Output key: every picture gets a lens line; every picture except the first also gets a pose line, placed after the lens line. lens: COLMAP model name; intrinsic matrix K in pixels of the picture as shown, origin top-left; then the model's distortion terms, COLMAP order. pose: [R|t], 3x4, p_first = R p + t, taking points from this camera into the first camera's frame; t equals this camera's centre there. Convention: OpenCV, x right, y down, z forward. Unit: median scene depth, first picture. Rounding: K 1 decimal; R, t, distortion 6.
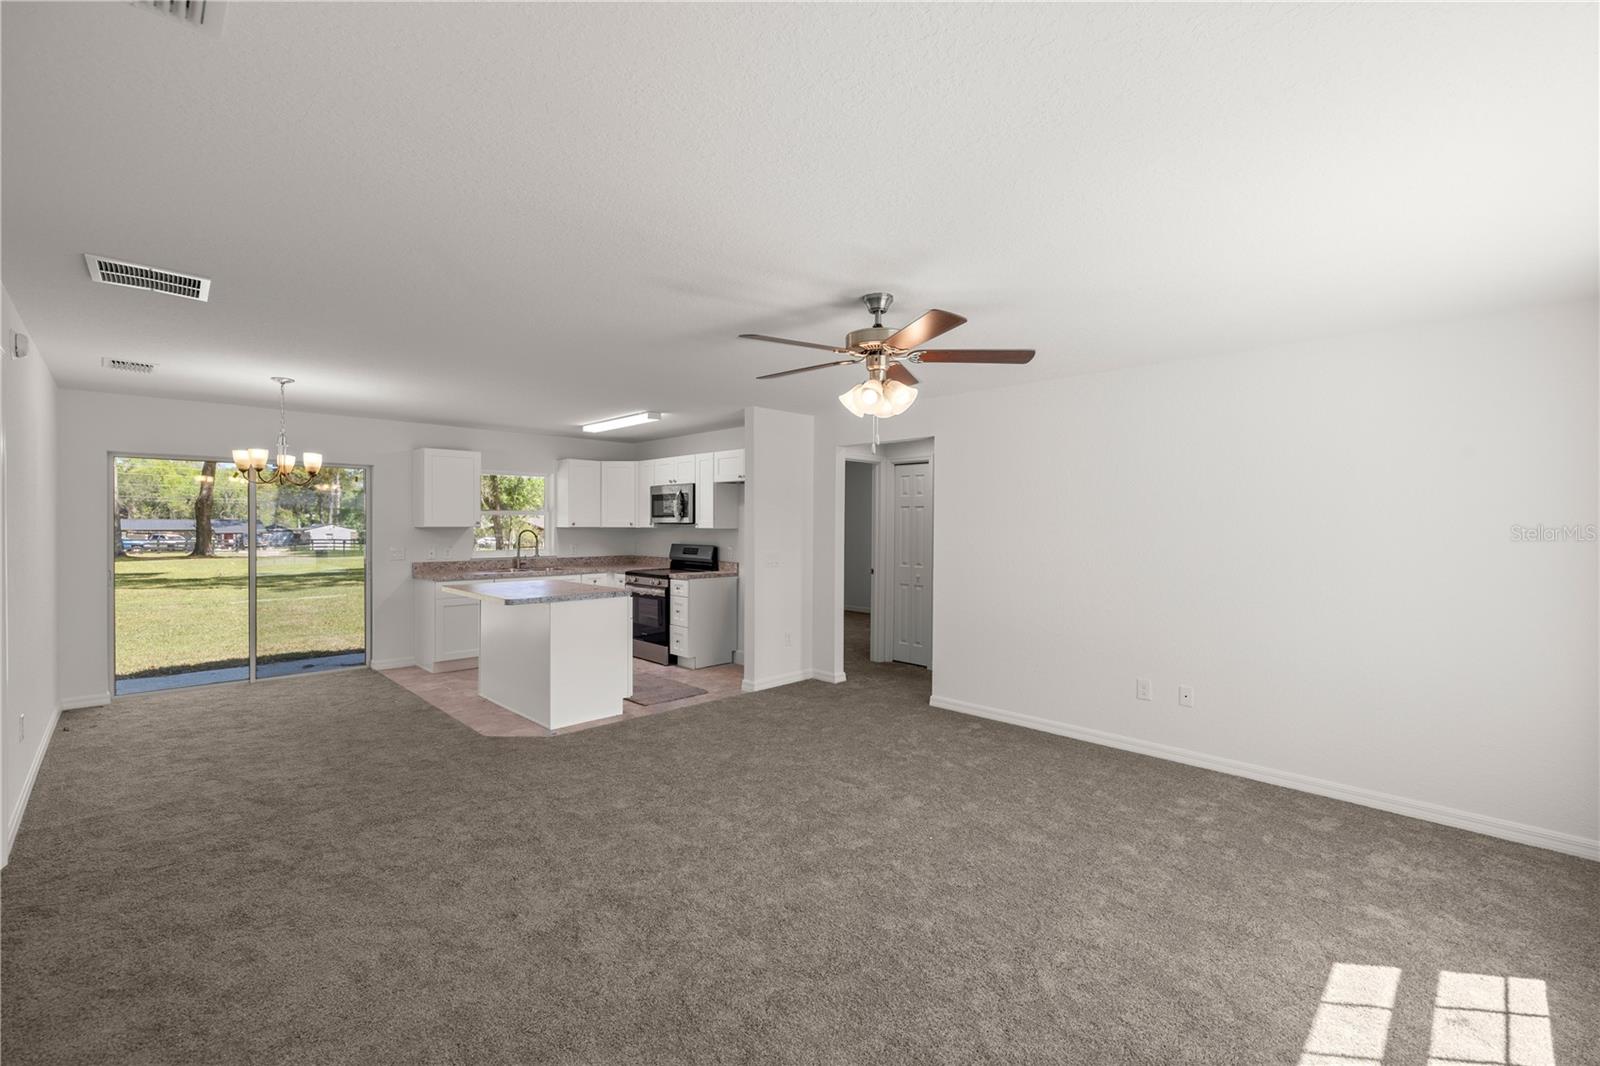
lens RADIAL K [[673.7, 0, 790.5], [0, 673.7, 527.0], [0, 0, 1]] dist [0.000270, -0.000111]
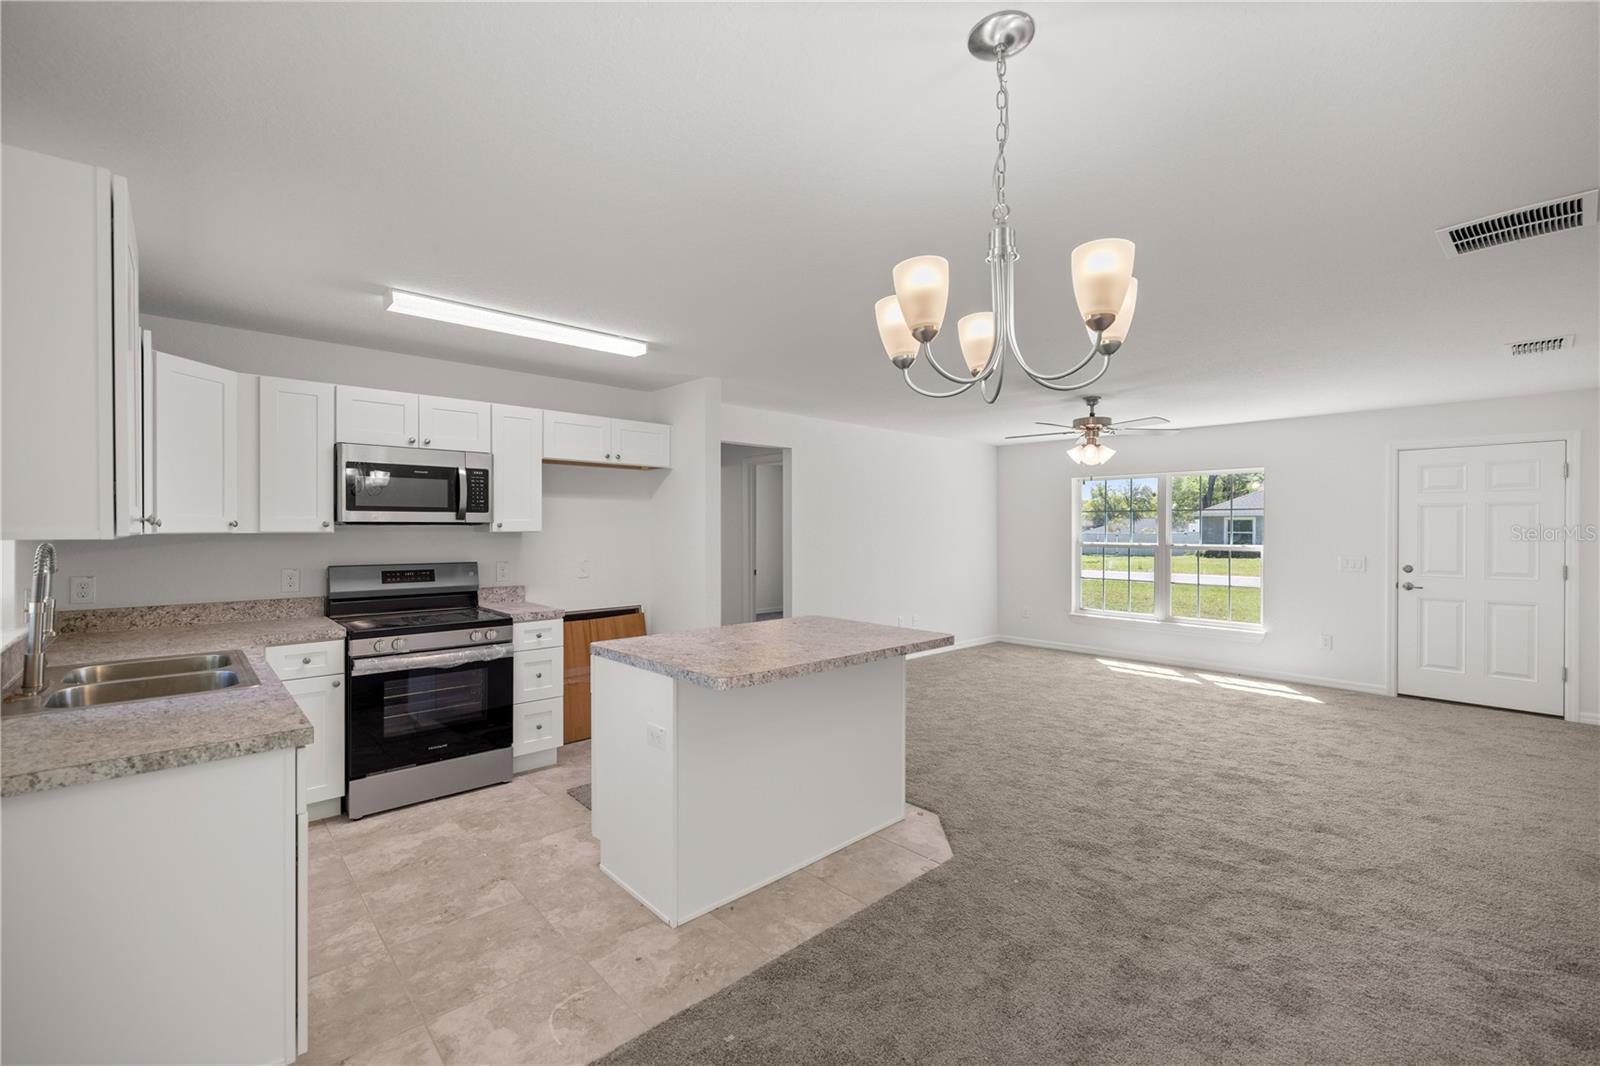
lens RADIAL K [[673.7, 0, 790.5], [0, 673.7, 527.0], [0, 0, 1]] dist [0.000270, -0.000111]
pose [[0.031670, -0.003478, 0.999492, -0.702255], [0.000855, 0.999994, 0.003453, -0.004095], [-0.999498, 0.000745, 0.031672, 0.727123]]
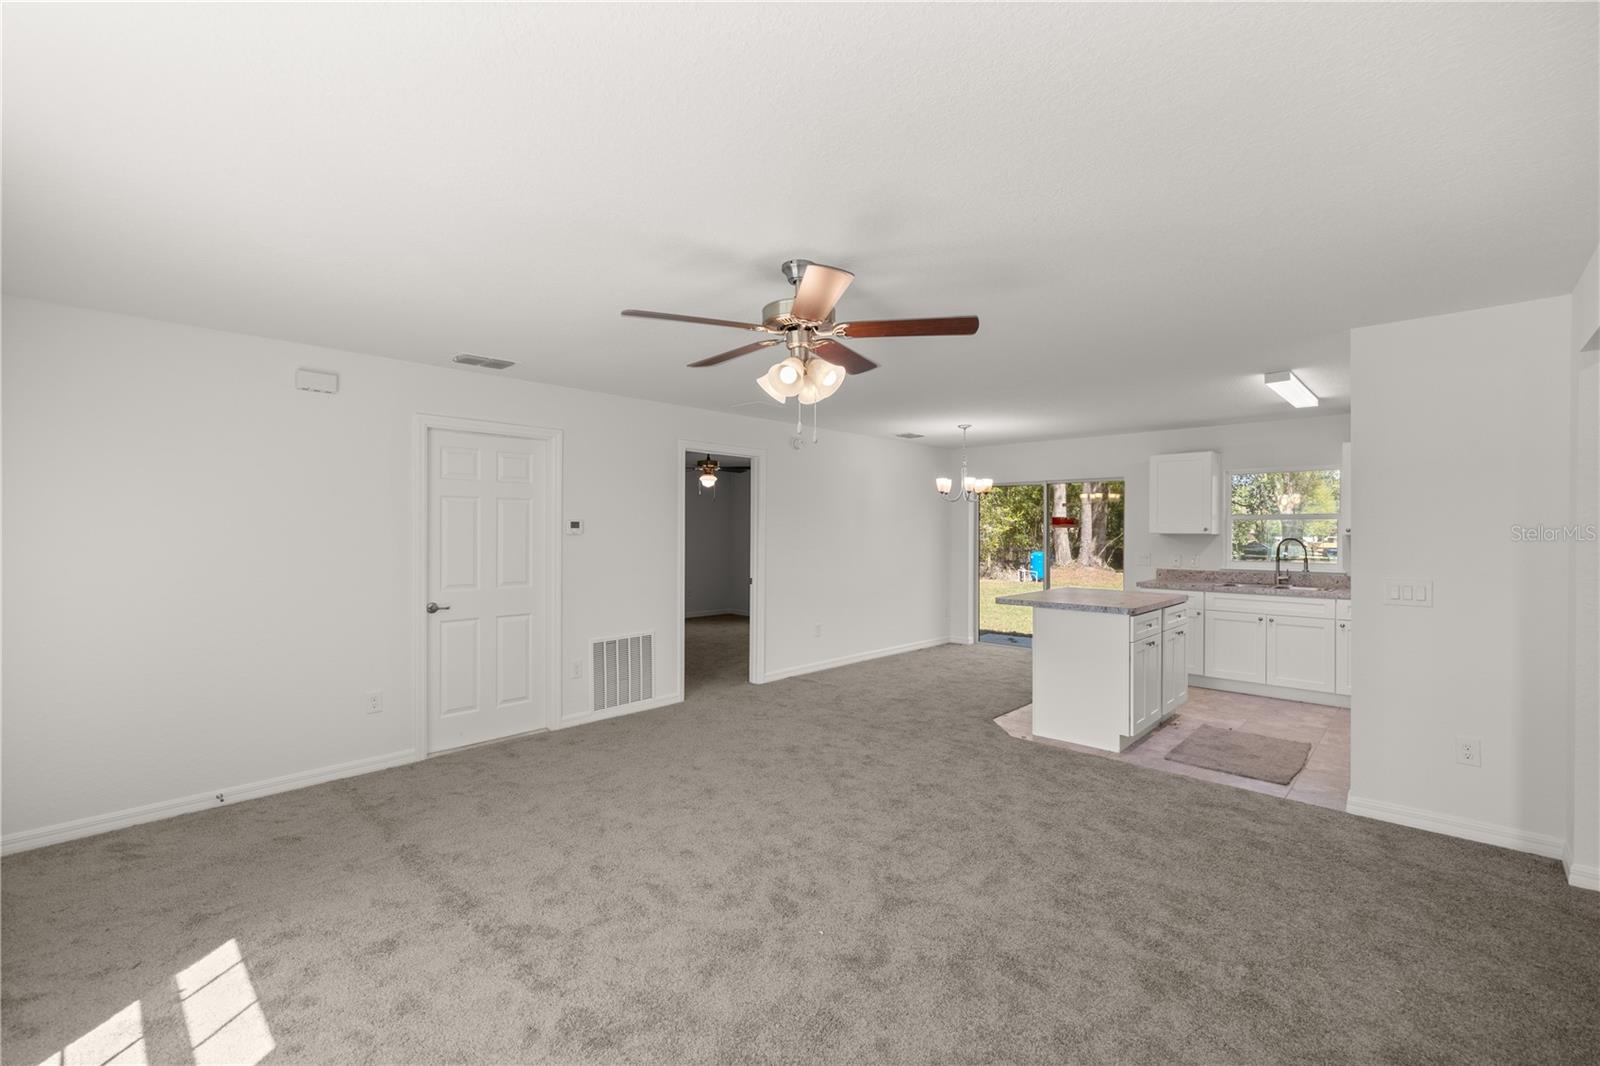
lens RADIAL K [[673.3, 0, 800.0], [0, 673.3, 533.0], [0, 0, 1]] dist [0.003011, 0.000288]
pose [[0.045115, -0.000519, -0.998982, 0.417703], [-0.006137, 0.999981, -0.000796, 0.002748], [0.998963, 0.006166, 0.045110, 0.402238]]
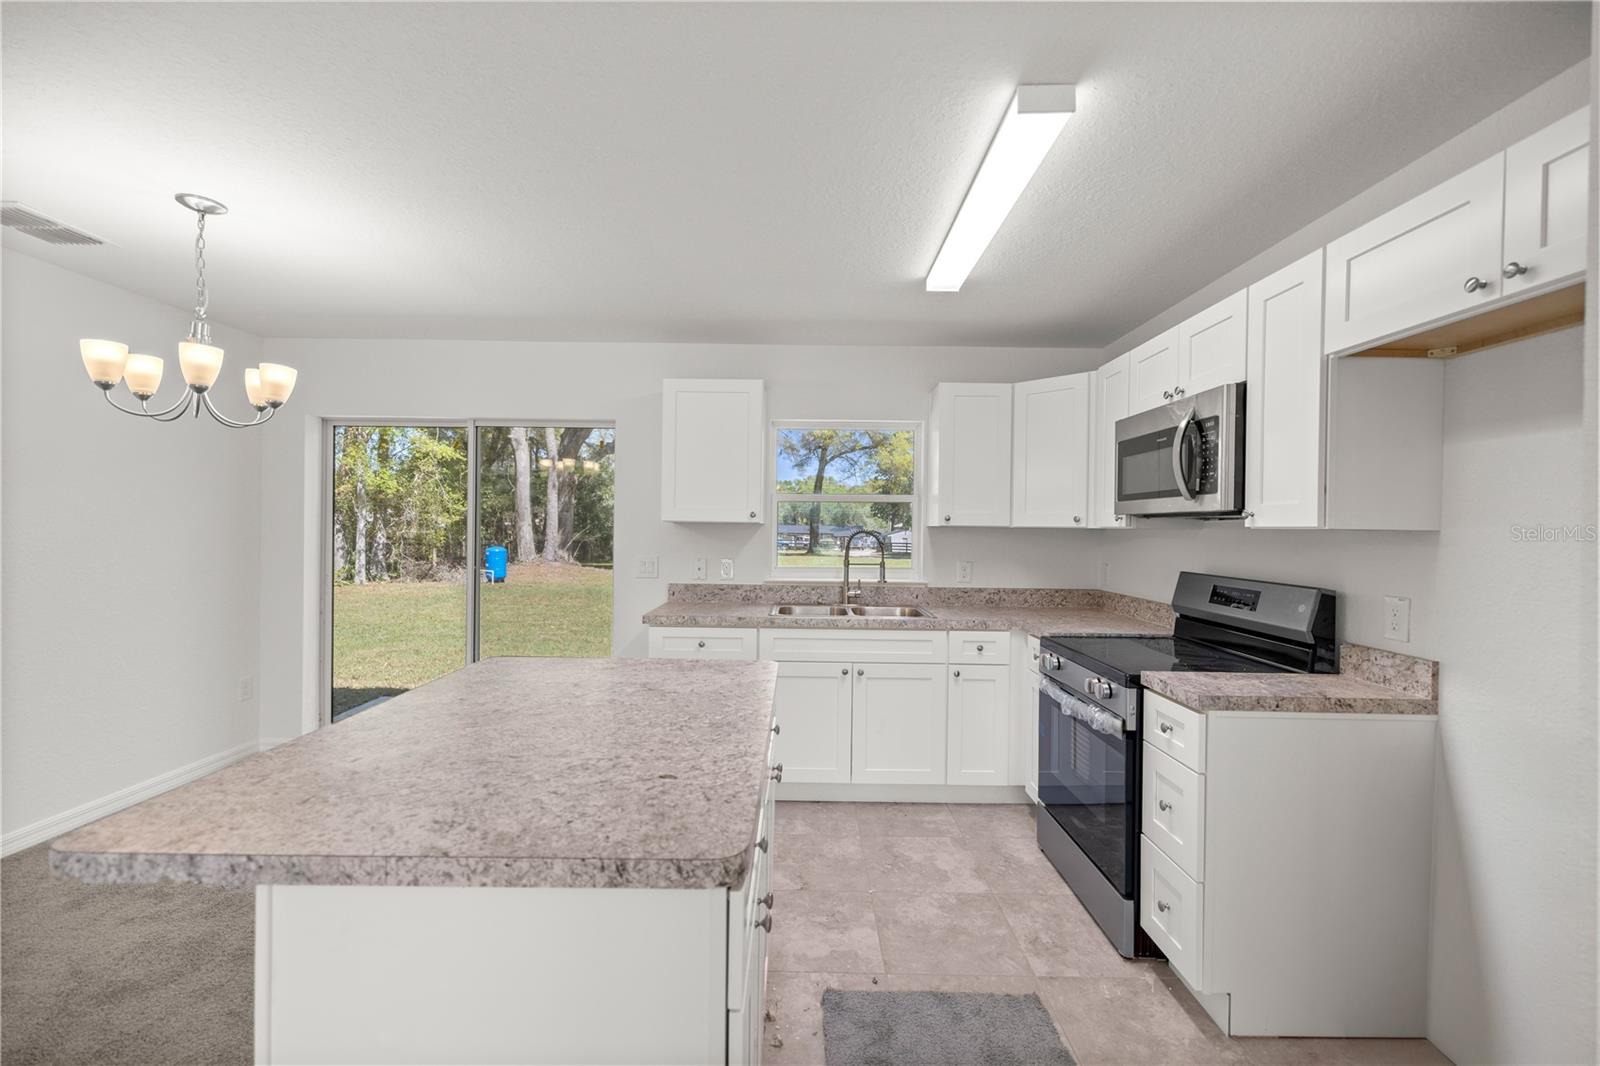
lens RADIAL K [[673.3, 0, 800.0], [0, 673.3, 533.0], [0, 0, 1]] dist [0.003011, 0.000288]
pose [[0.716796, 0.011462, -0.697188, -0.072746], [-0.013793, 0.999902, 0.002258, 0.006057], [0.697146, 0.007998, 0.716884, 0.640821]]
